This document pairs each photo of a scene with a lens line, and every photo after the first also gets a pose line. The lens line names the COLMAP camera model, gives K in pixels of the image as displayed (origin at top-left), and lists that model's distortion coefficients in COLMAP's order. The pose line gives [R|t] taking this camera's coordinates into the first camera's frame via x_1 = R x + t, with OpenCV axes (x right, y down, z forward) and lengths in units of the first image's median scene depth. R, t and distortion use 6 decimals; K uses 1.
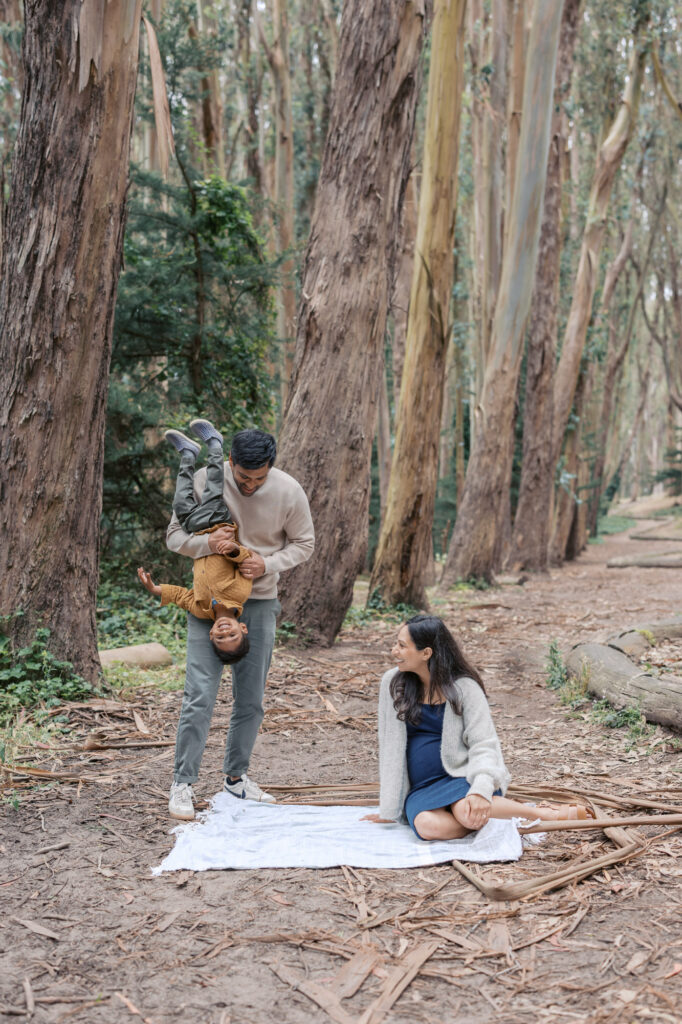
lens RADIAL K [[1484.7, 0, 341.0], [0, 1484.7, 512.0], [0, 0, 1]] dist [0.046835, 0.015935]
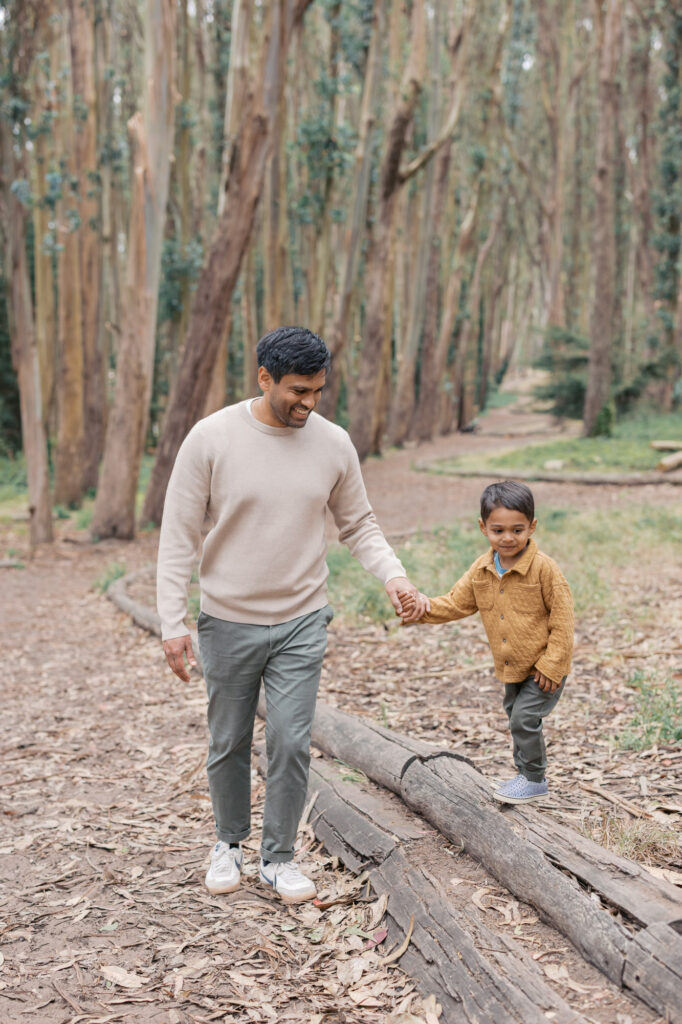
lens RADIAL K [[1626.0, 0, 307.1], [0, 1626.0, 556.0], [0, 0, 1]] dist [0.043789, 0.053057]
pose [[0.999462, -0.007178, 0.032011, -0.288934], [0.003333, 0.992938, 0.118591, -0.182516], [-0.032636, -0.118420, 0.992427, -3.331808]]
